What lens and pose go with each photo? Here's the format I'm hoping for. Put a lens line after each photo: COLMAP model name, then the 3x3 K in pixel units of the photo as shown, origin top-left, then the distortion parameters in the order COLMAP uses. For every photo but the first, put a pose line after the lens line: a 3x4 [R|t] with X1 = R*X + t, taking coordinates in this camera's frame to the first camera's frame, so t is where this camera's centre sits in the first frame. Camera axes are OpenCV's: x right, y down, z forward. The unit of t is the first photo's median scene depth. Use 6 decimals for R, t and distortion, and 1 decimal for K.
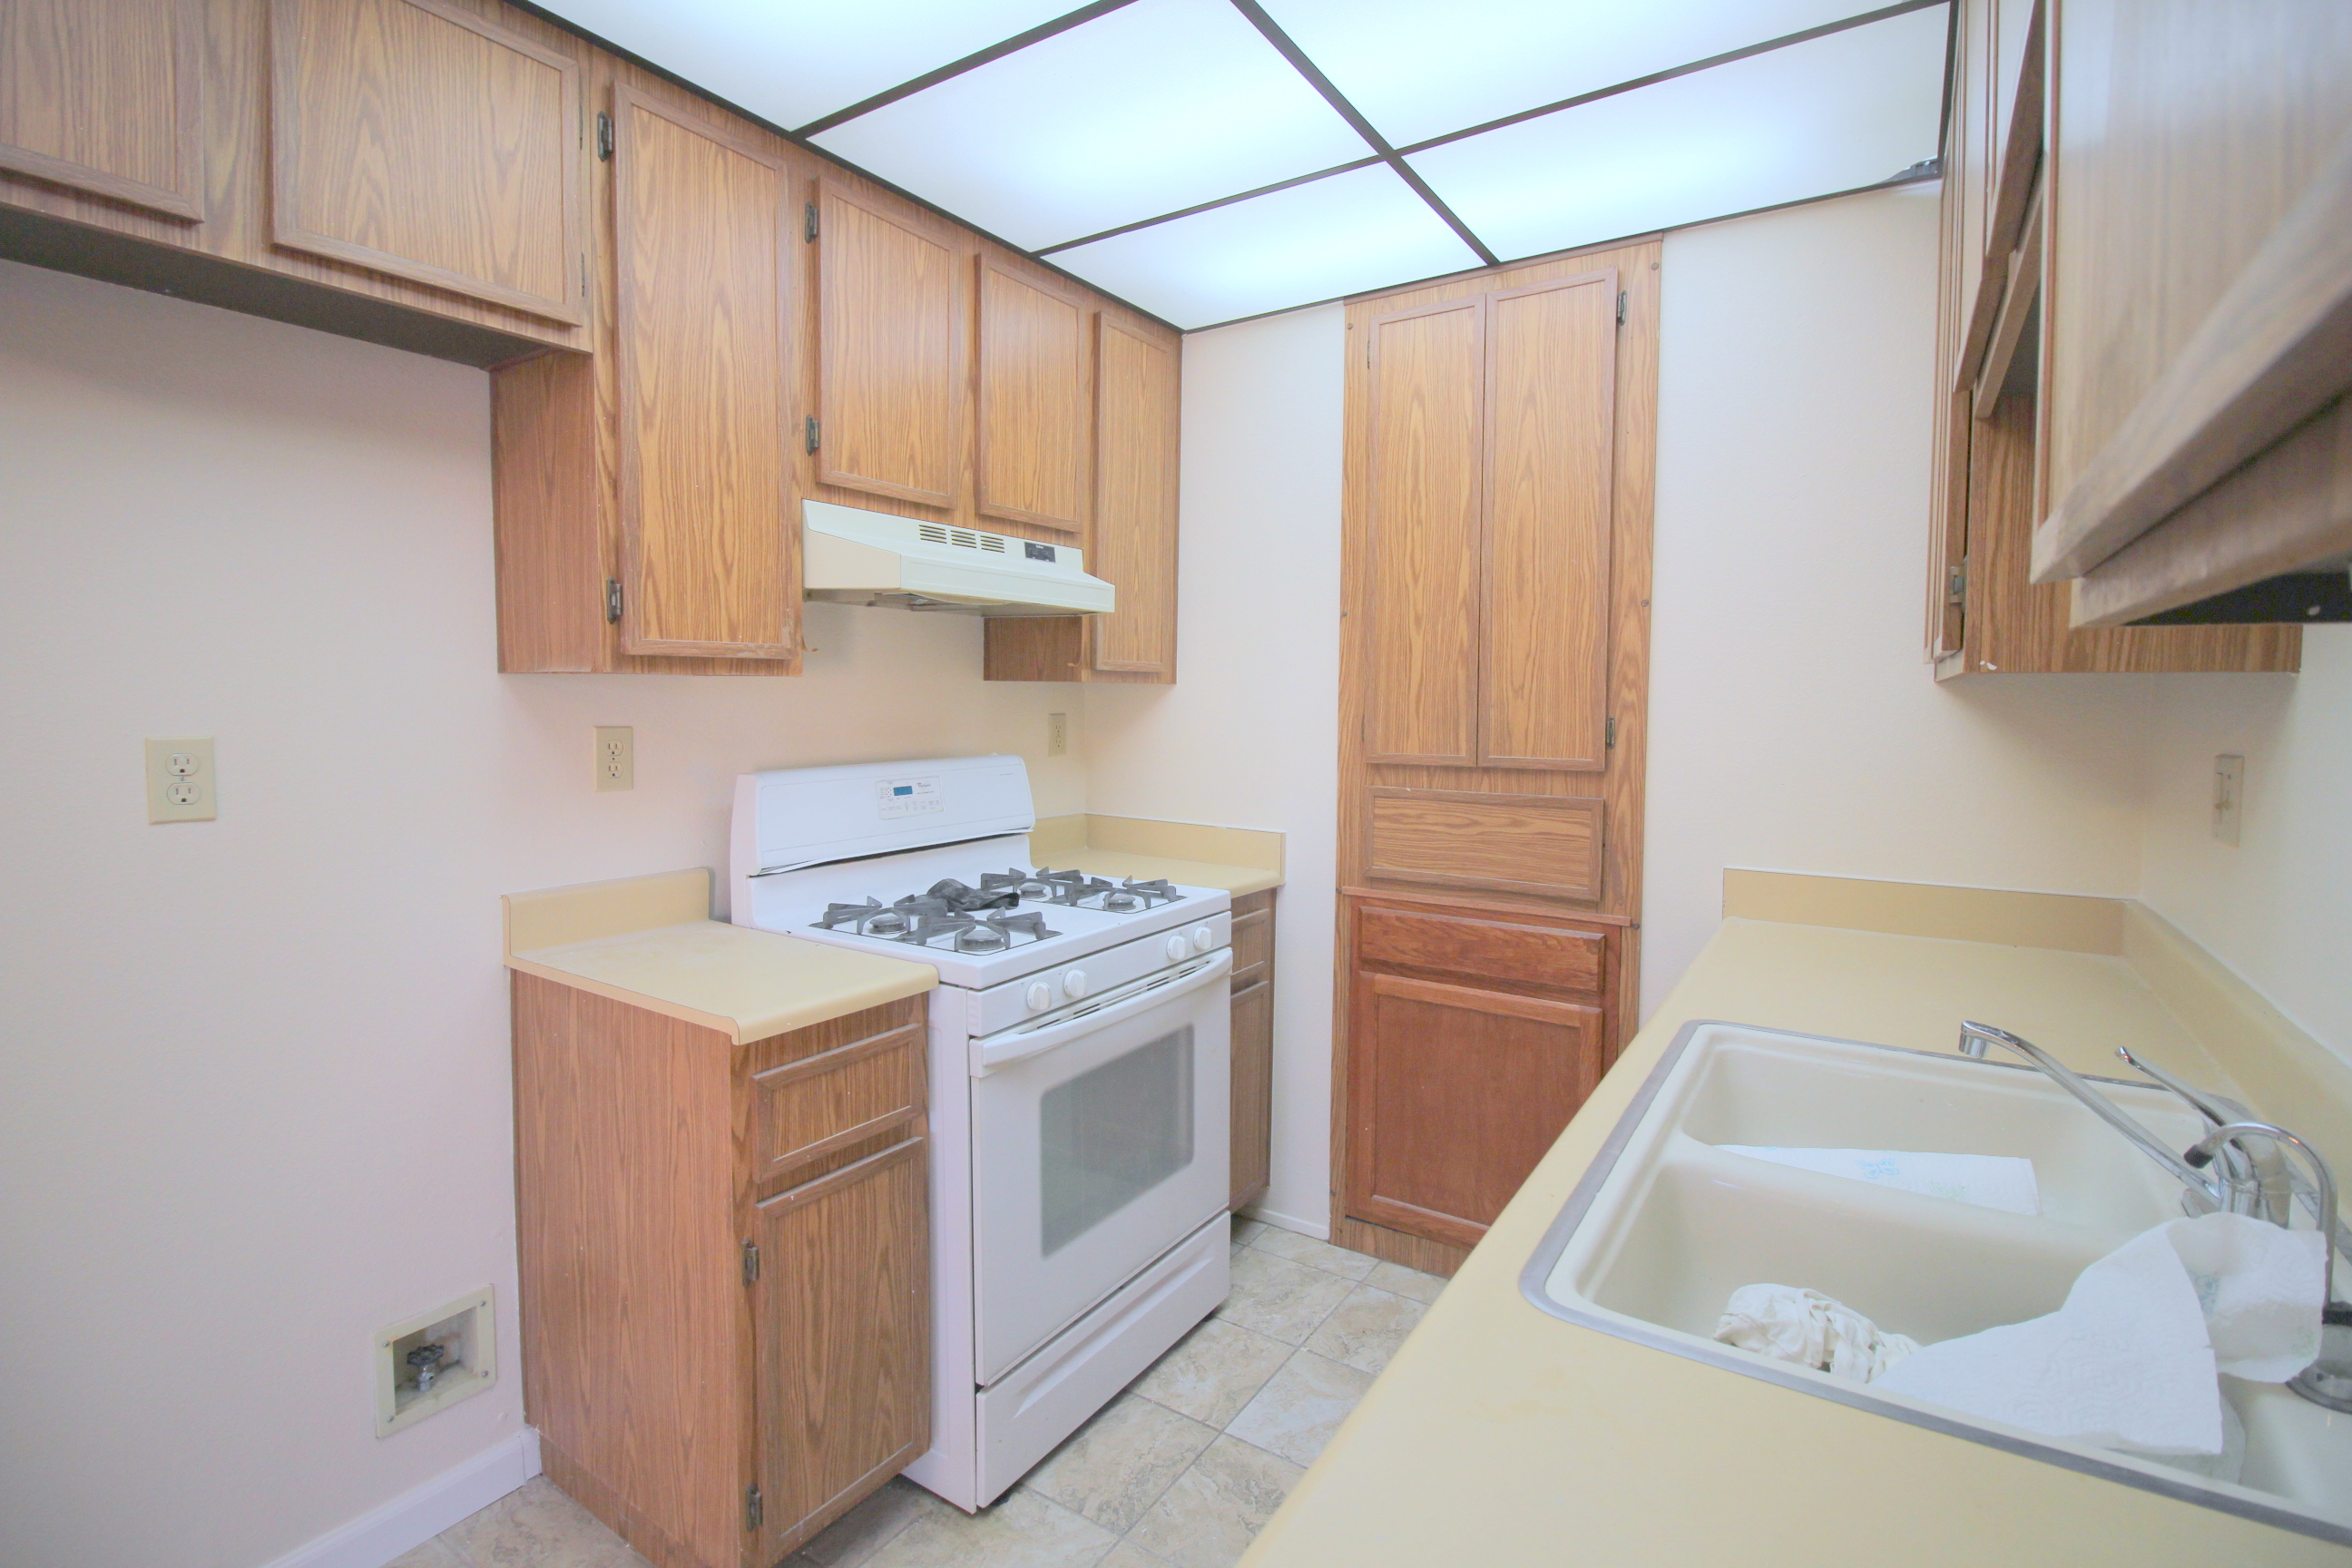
lens RADIAL K [[1088.8, 0, 1186.8], [0, 1088.8, 759.2], [0, 0, 1]] dist [0.001319, -0.014003]
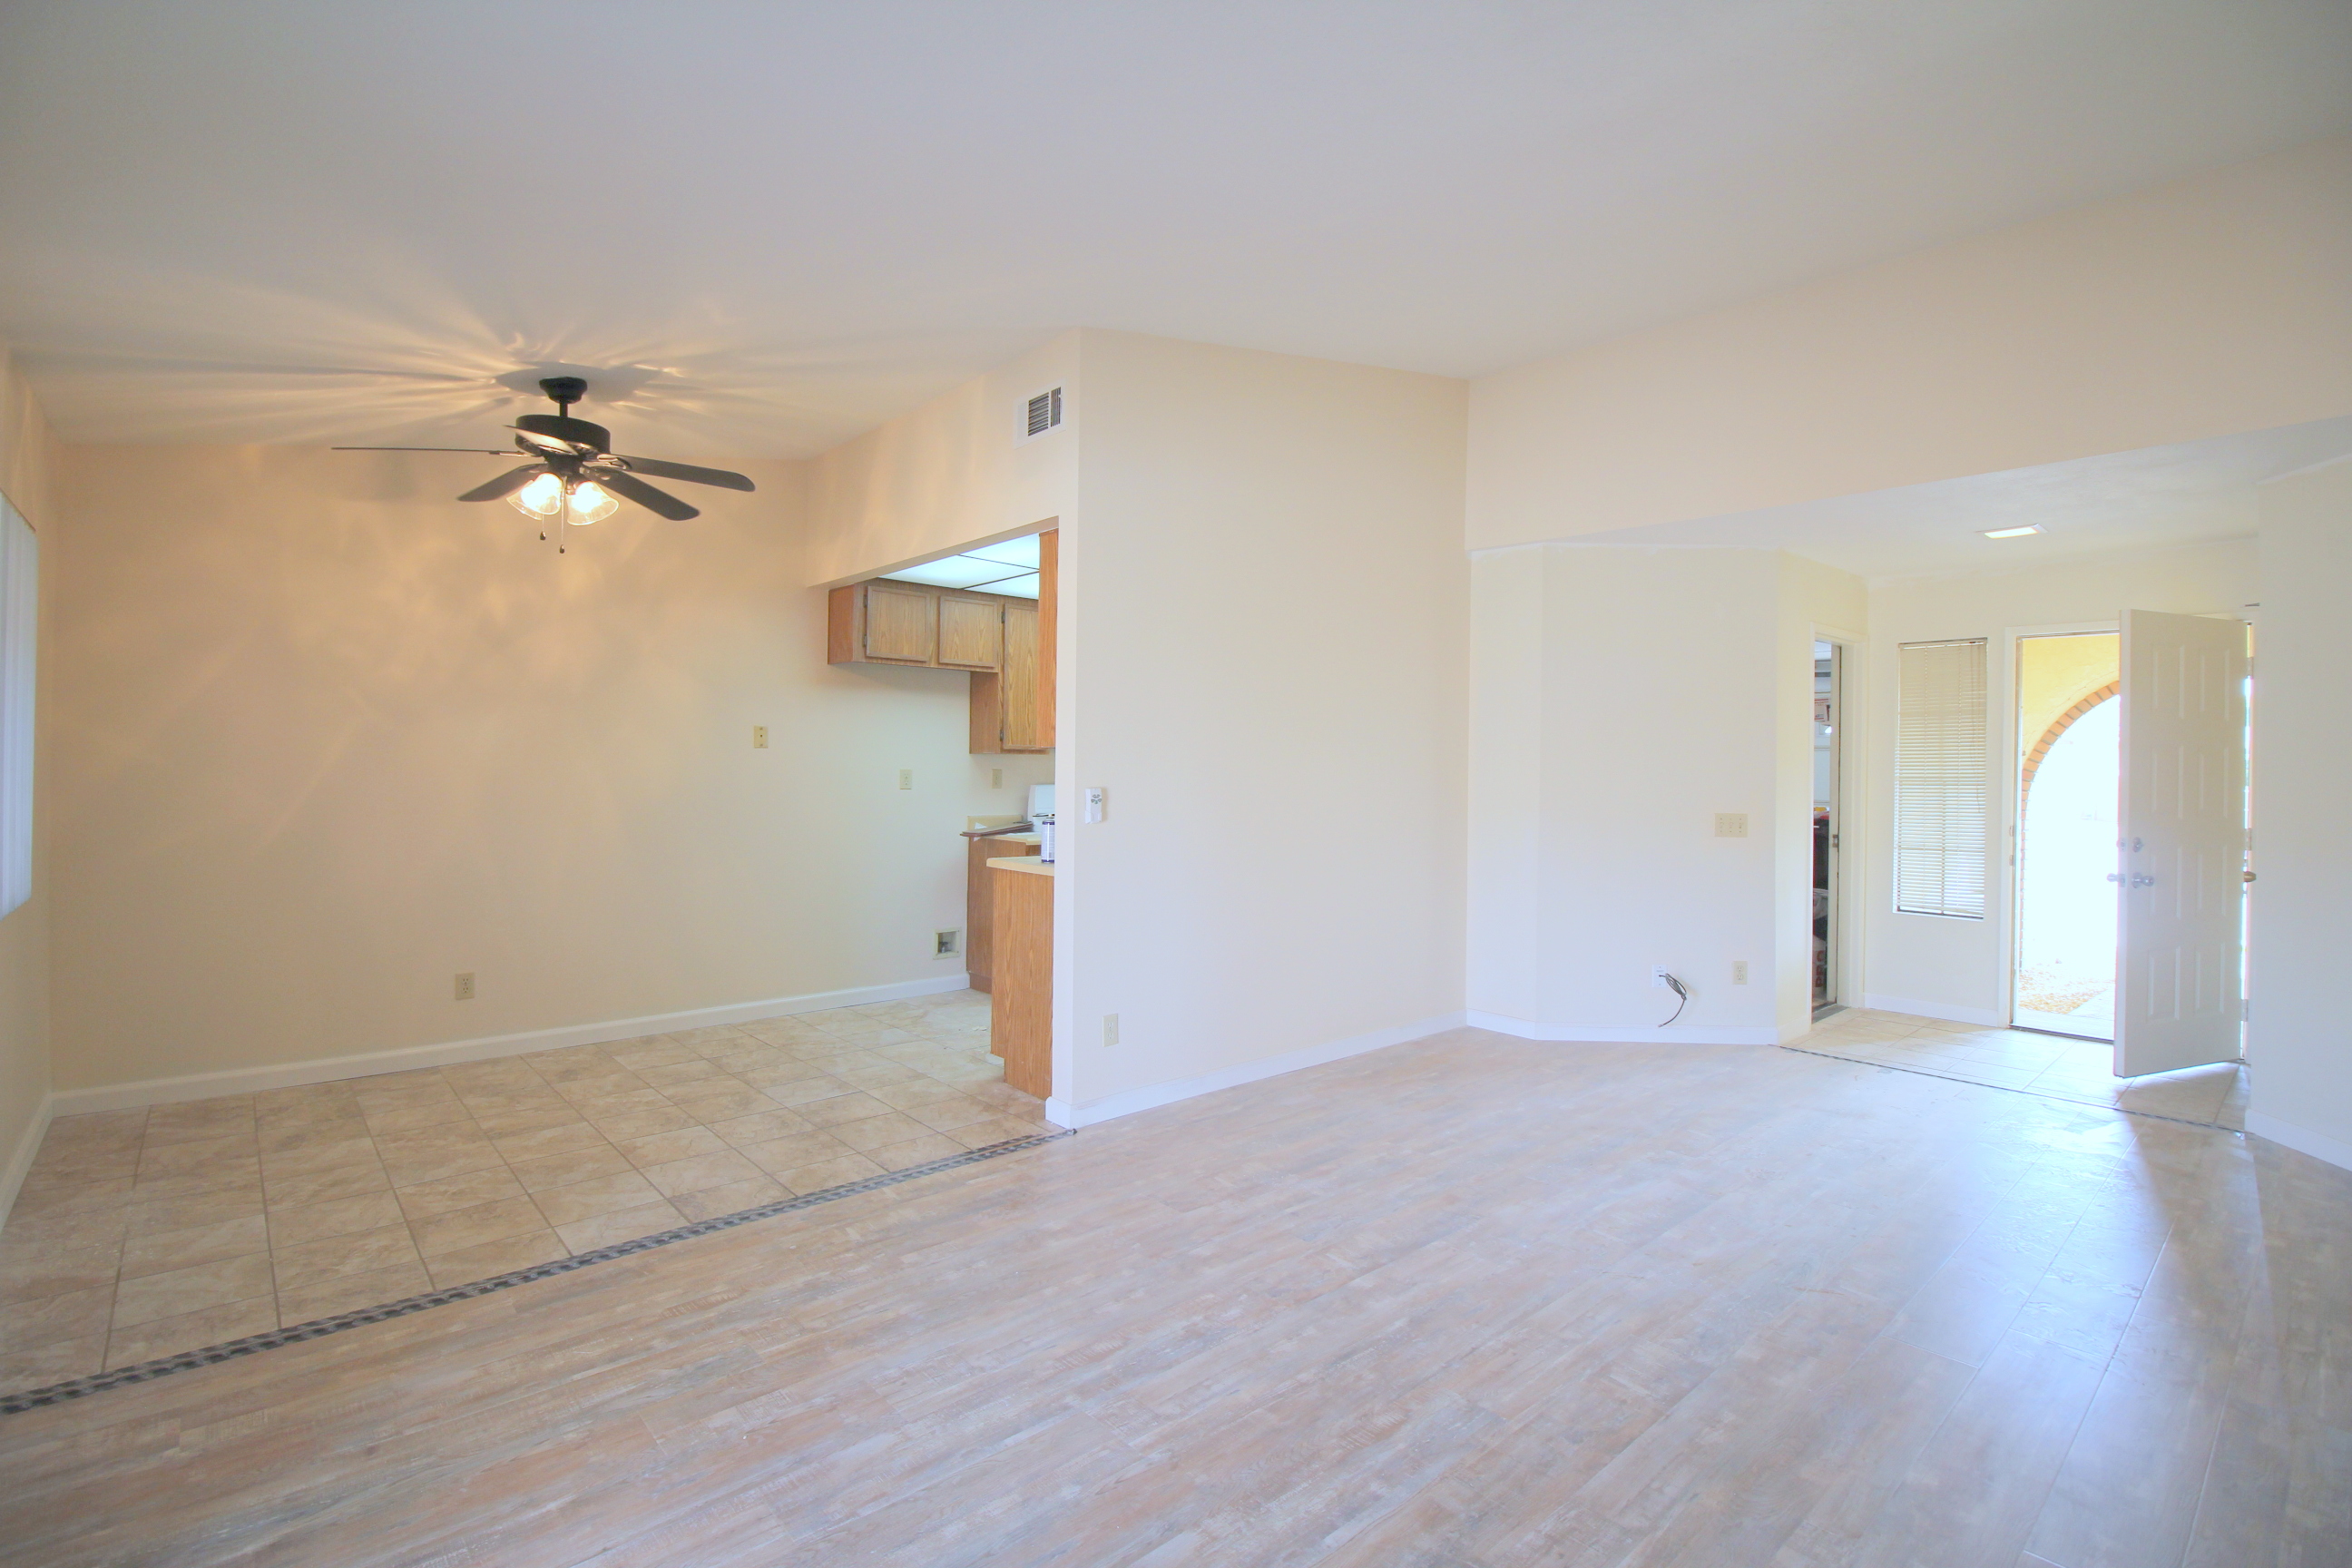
lens RADIAL K [[1088.8, 0, 1186.8], [0, 1088.8, 759.2], [0, 0, 1]] dist [0.001319, -0.014003]
pose [[0.964441, 0.003053, -0.264281, 0.778678], [-0.020766, 0.997717, -0.064254, 0.119927], [0.263482, 0.067457, 0.962303, -1.749740]]
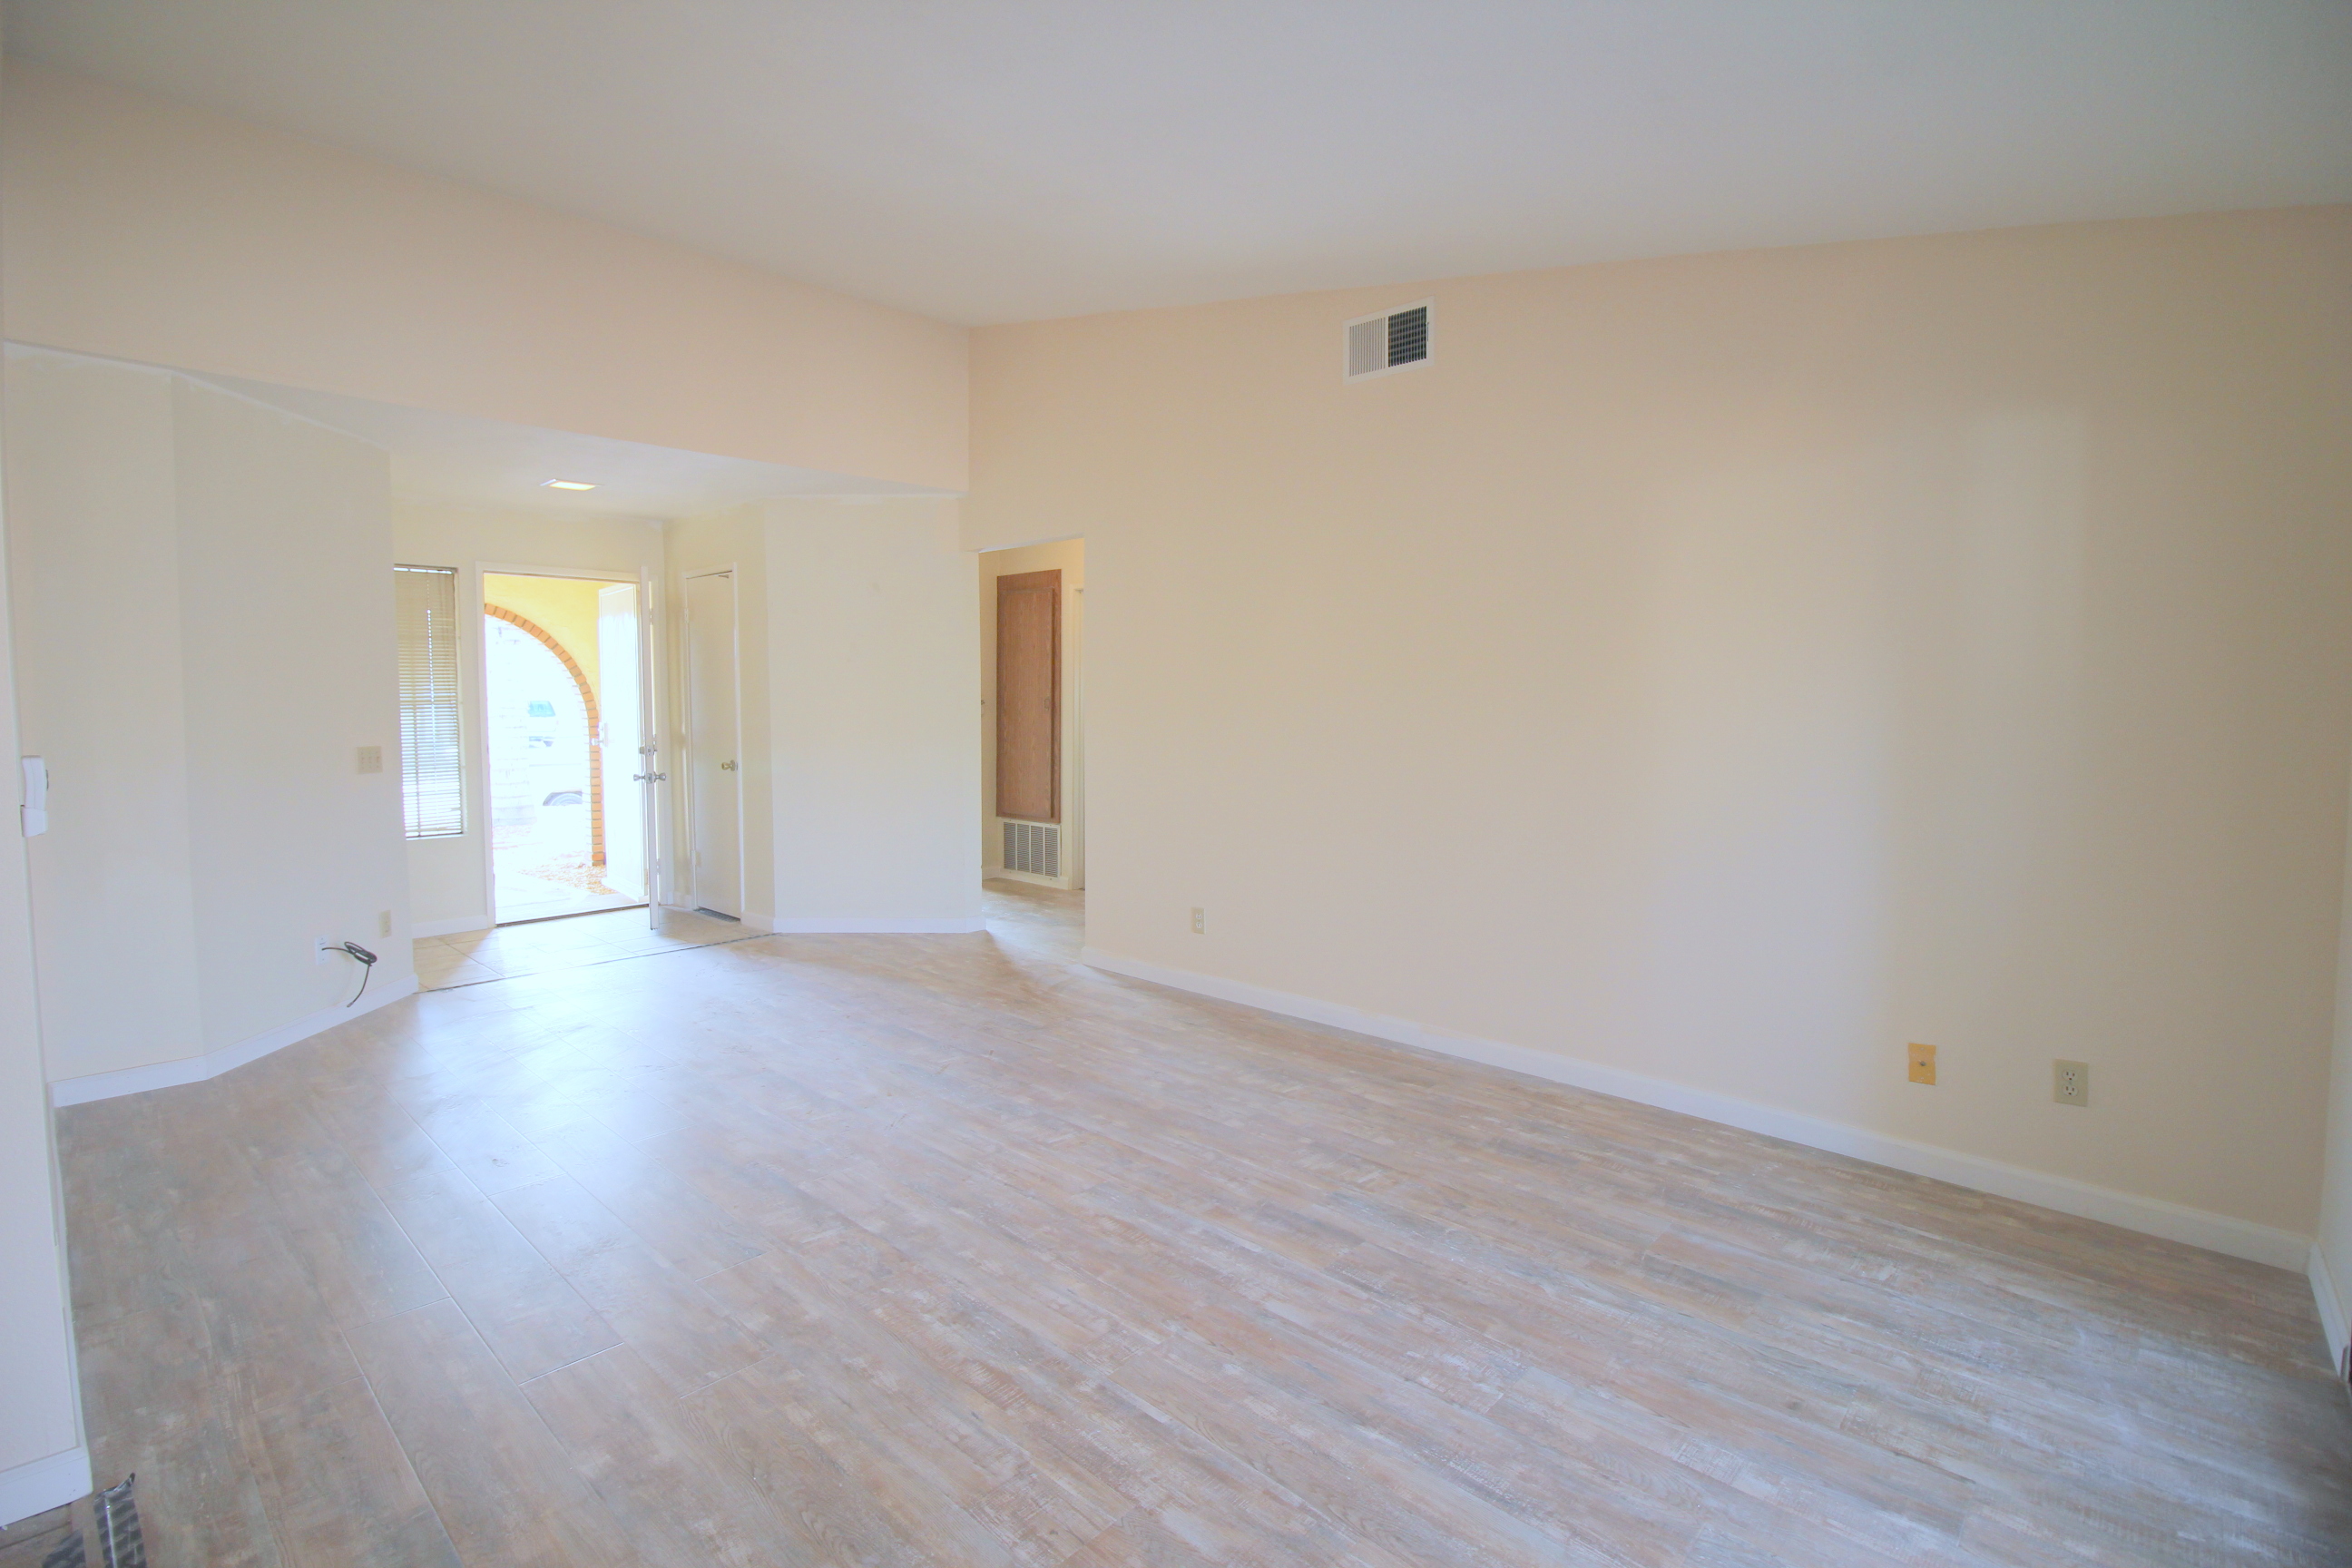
lens RADIAL K [[1088.8, 0, 1186.8], [0, 1088.8, 759.2], [0, 0, 1]] dist [0.001319, -0.014003]
pose [[0.174411, -0.064358, 0.982567, -0.416135], [0.060068, 0.996699, 0.054621, 0.068414], [-0.982839, 0.049495, 0.177701, -1.068648]]
